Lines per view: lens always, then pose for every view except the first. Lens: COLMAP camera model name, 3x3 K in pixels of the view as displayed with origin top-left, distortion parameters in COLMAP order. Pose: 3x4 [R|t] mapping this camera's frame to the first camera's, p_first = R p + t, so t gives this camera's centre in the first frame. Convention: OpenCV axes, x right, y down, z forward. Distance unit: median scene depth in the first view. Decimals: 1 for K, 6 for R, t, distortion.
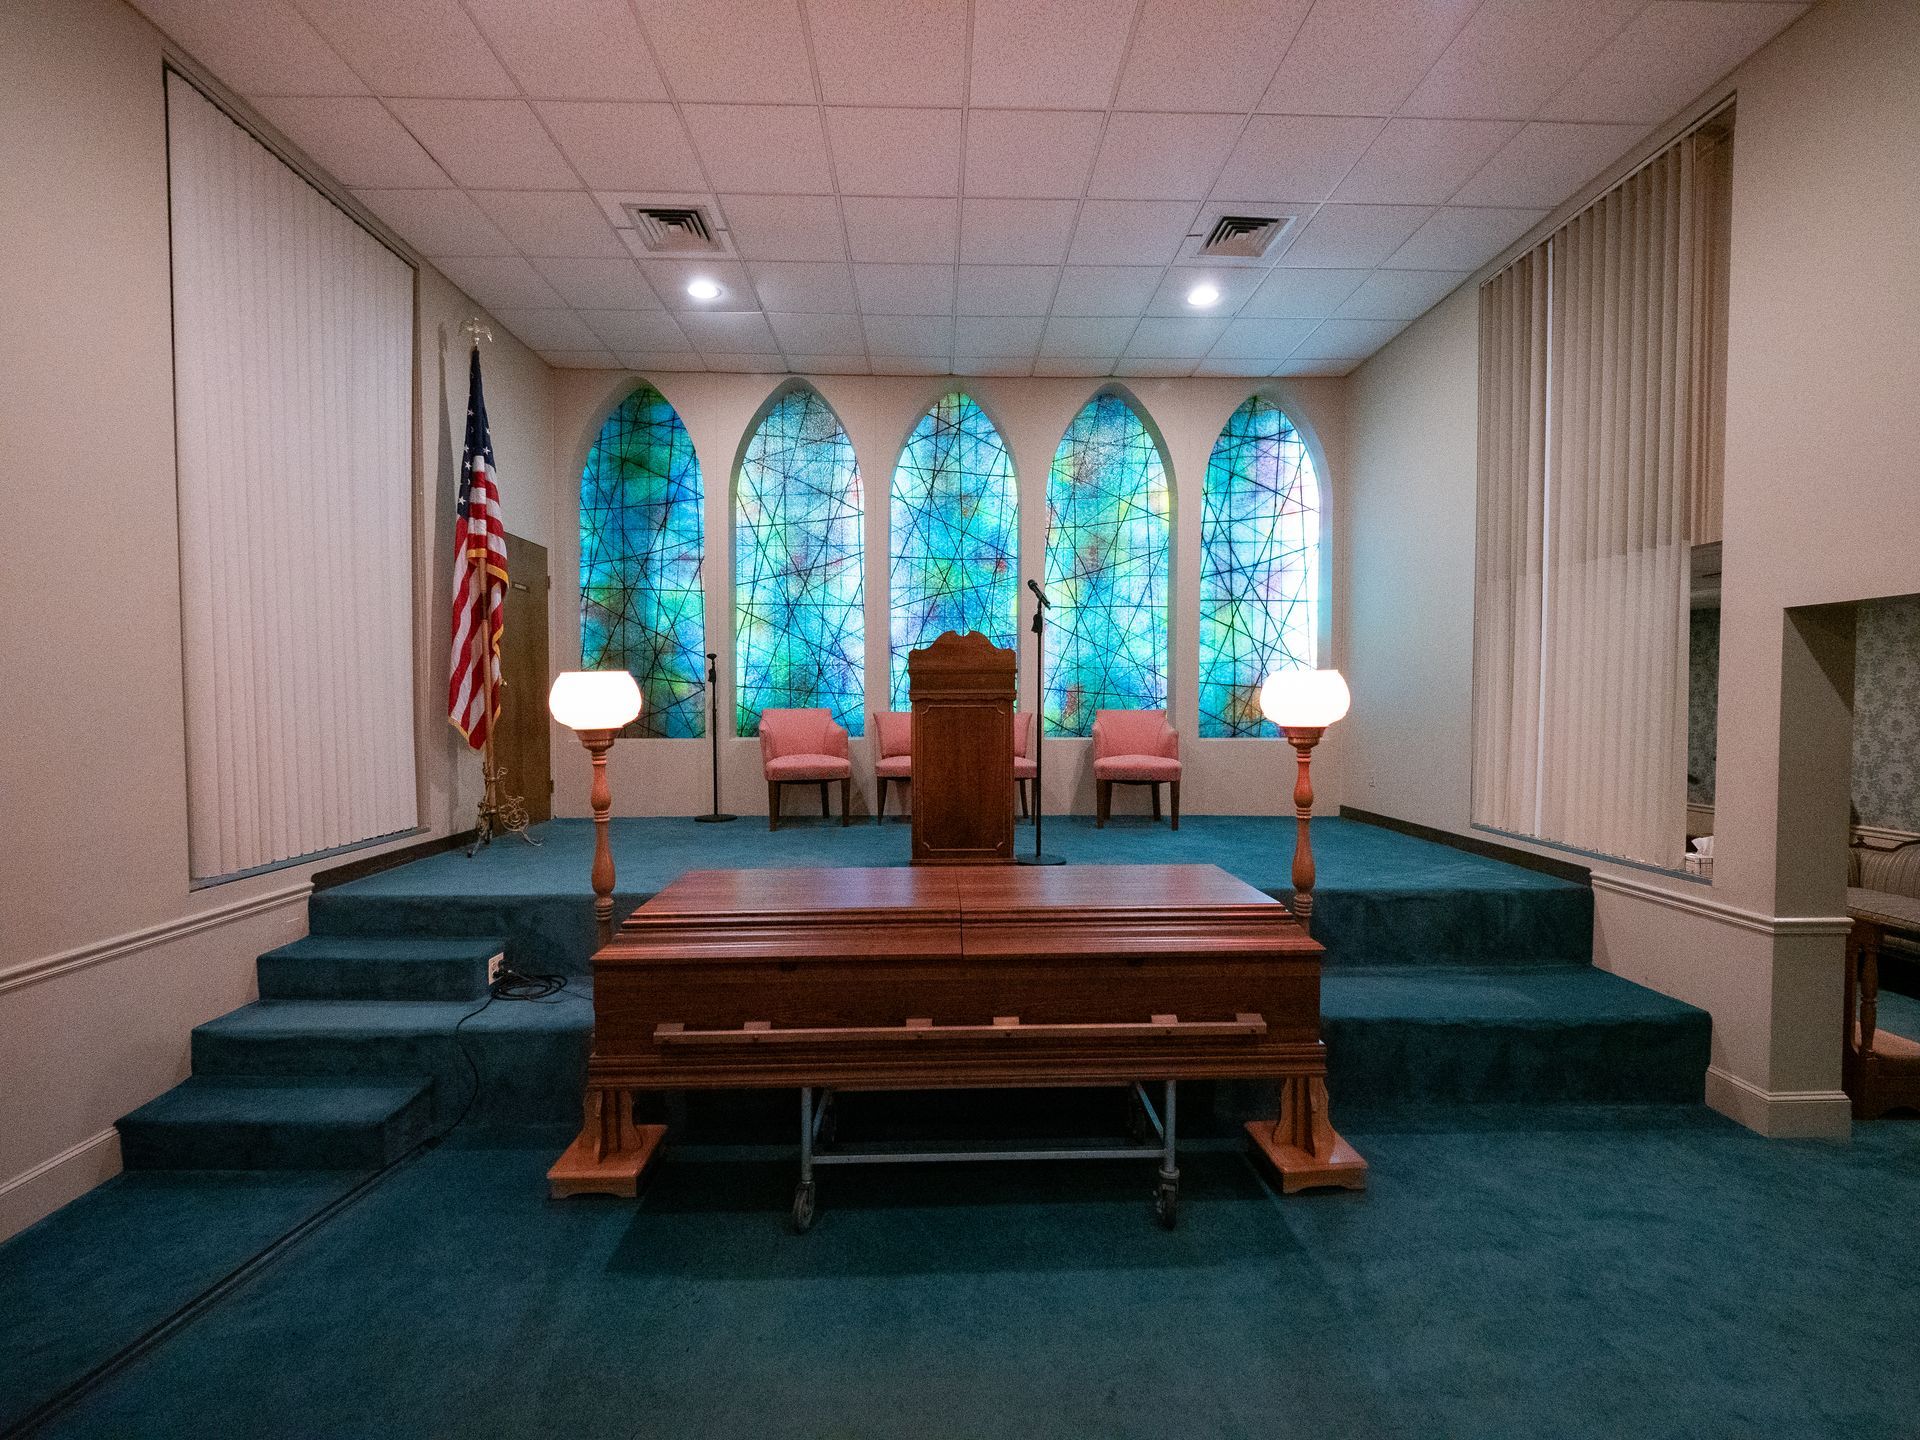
lens RADIAL K [[808.0, 0, 953.9], [0, 808.0, 726.0], [0, 0, 1]] dist [-0.003727, -0.002998]
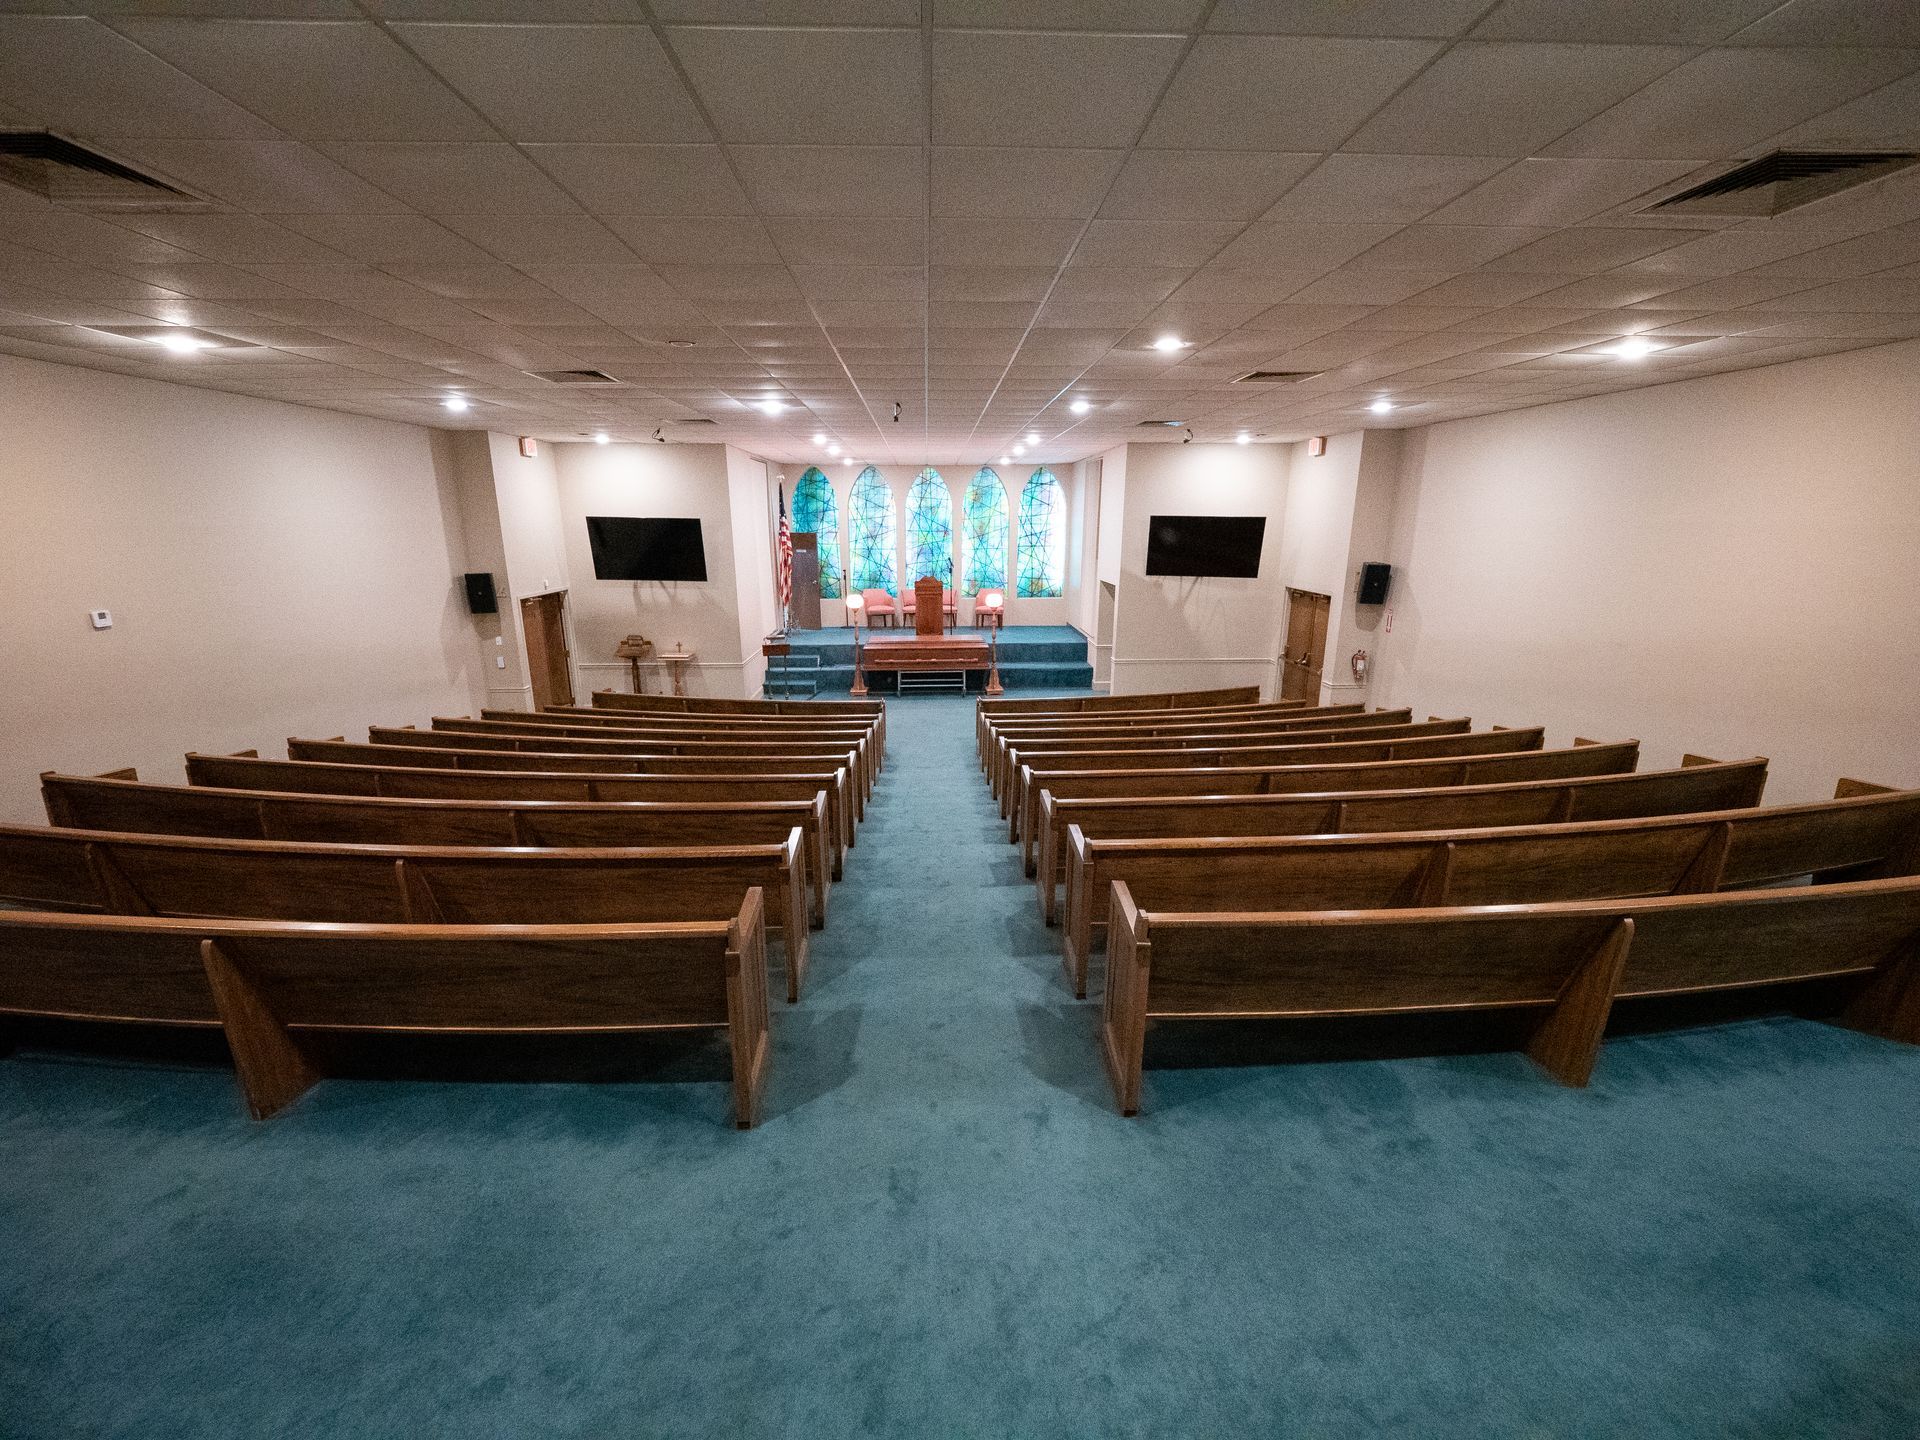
lens RADIAL K [[808.0, 0, 957.9], [0, 808.0, 744.2], [0, 0, 1]] dist [-0.003727, -0.002998]
pose [[0.999938, -0.006300, 0.009174, 0.070223], [0.003905, 0.970554, 0.240852, -0.171315], [-0.010421, -0.240801, 0.970519, -1.868292]]
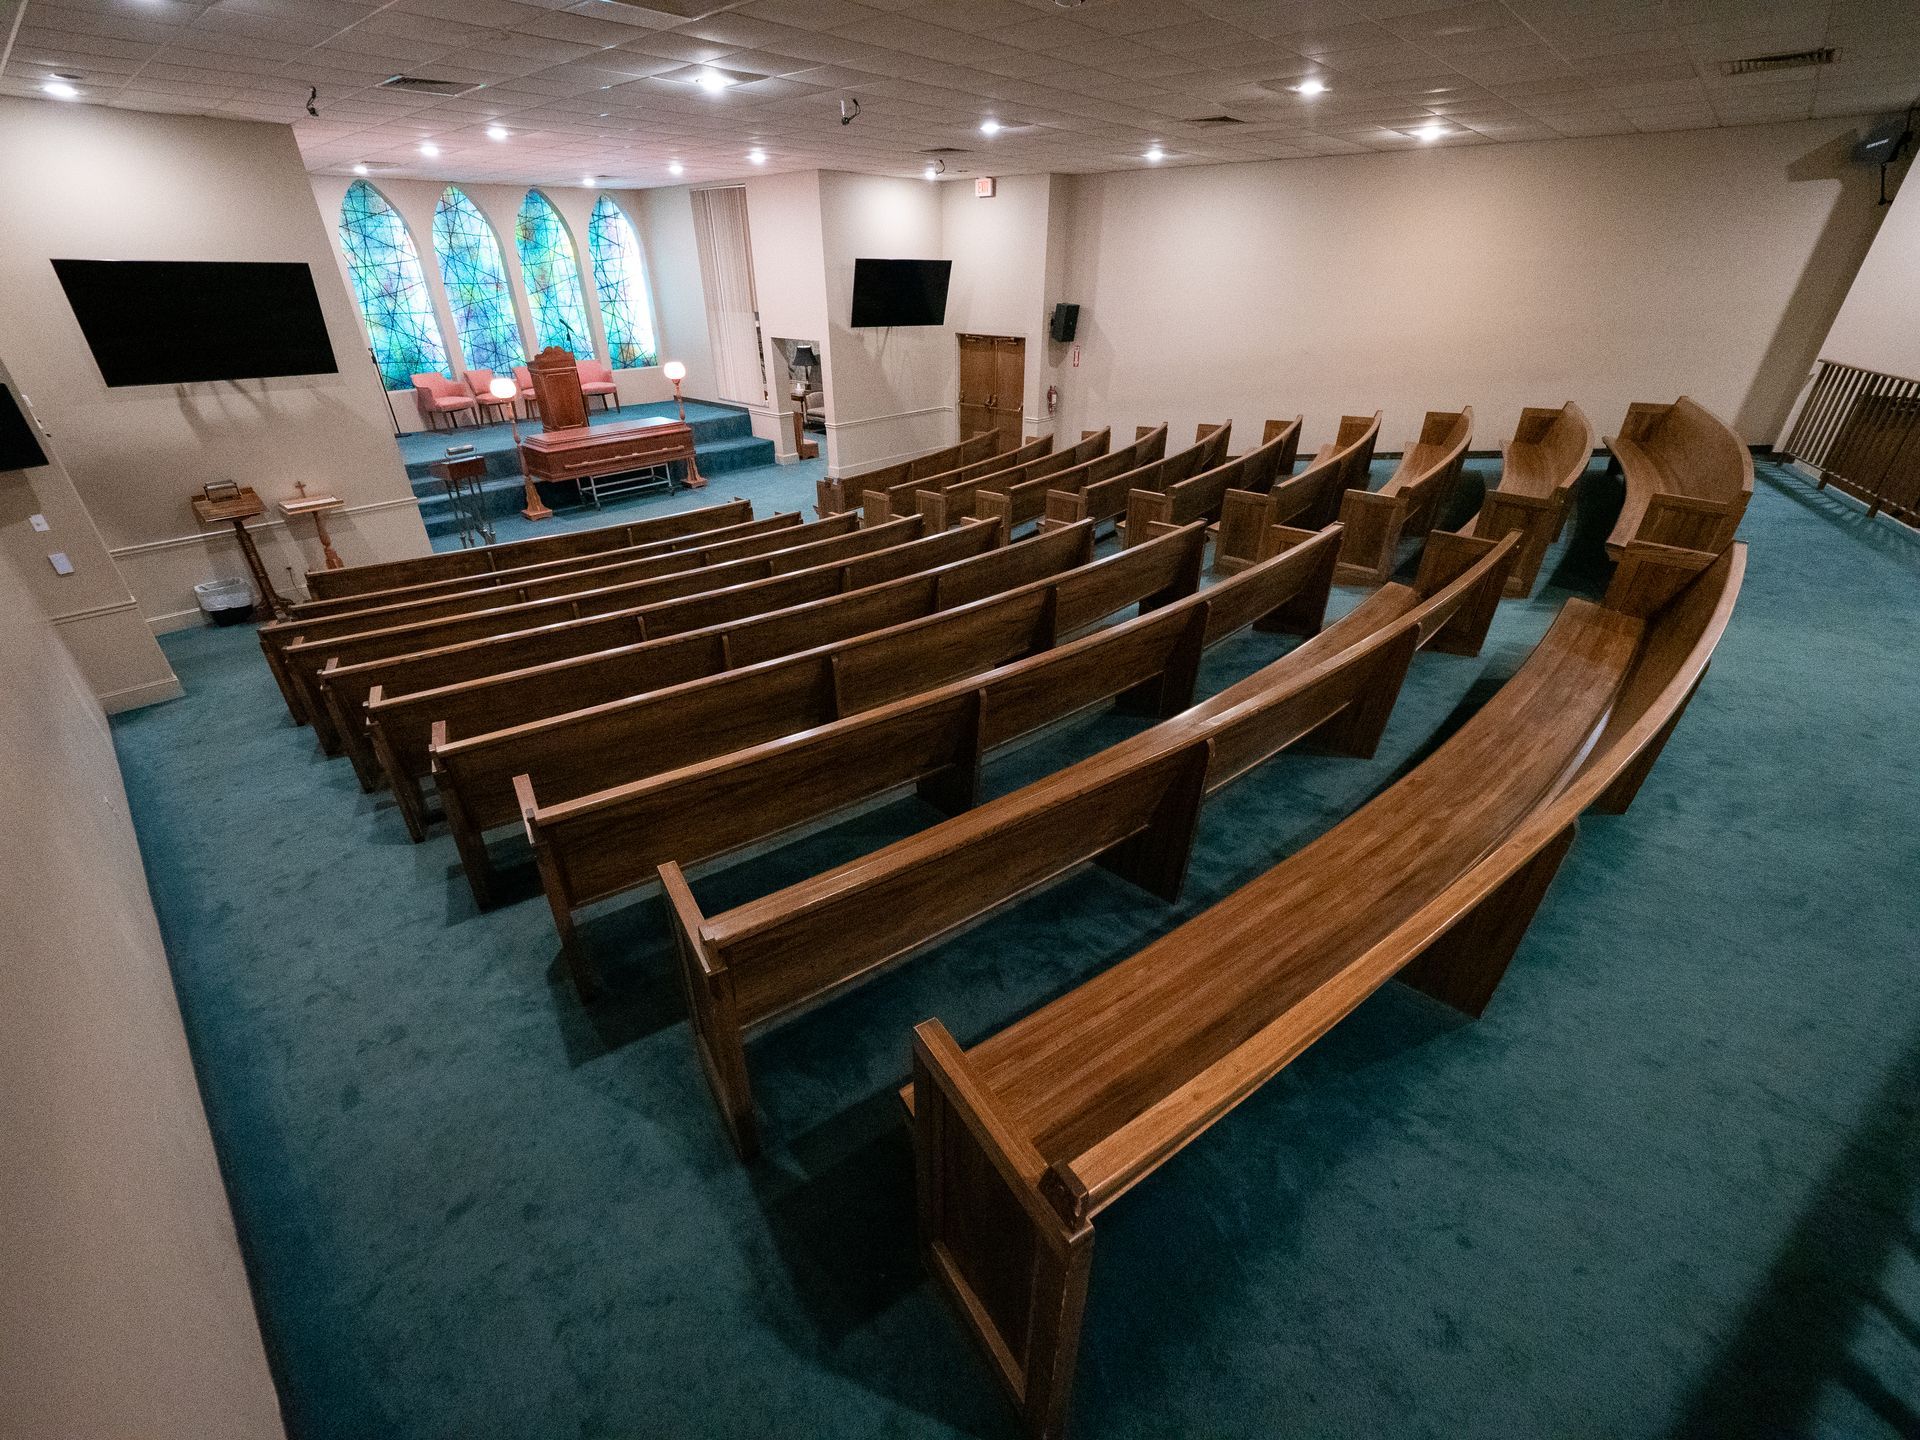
lens RADIAL K [[808.0, 0, 962.7], [0, 808.0, 727.1], [0, 0, 1]] dist [-0.003727, -0.002998]
pose [[0.686047, -0.365887, 0.628861, -0.849911], [0.025925, 0.876091, 0.481449, -0.179239], [-0.727095, -0.313993, 0.610525, -1.485933]]
